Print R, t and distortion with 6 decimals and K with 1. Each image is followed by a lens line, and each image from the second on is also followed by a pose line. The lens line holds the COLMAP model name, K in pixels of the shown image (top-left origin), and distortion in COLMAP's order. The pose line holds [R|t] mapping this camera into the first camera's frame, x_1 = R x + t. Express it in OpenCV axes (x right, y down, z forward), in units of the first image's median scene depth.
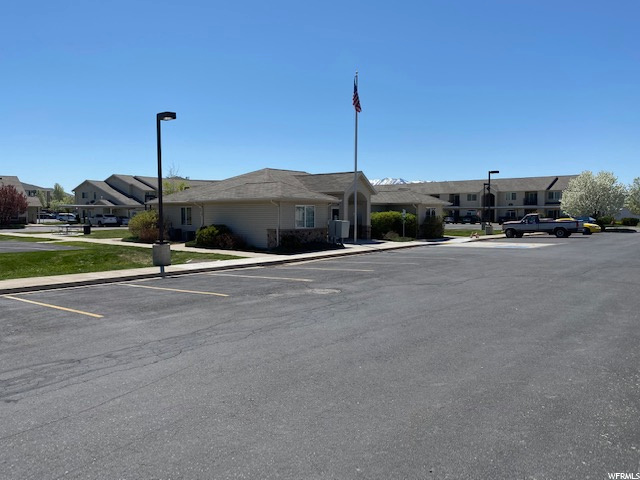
lens RADIAL K [[486.8, 0, 320.0], [0, 486.8, 240.0], [0, 0, 1]] dist [0.003310, -0.001426]
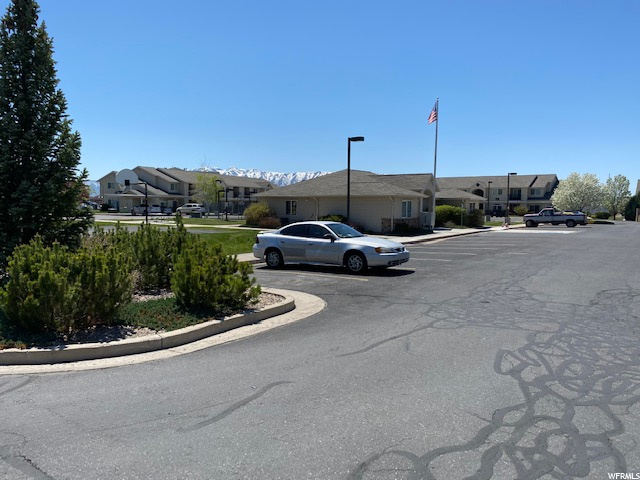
lens RADIAL K [[486.8, 0, 320.0], [0, 486.8, 240.0], [0, 0, 1]] dist [0.003310, -0.001426]
pose [[0.995702, 0.005056, 0.092481, -0.290201], [-0.006725, 0.999820, 0.017744, 0.010391], [-0.092374, -0.018290, 0.995556, -0.215437]]
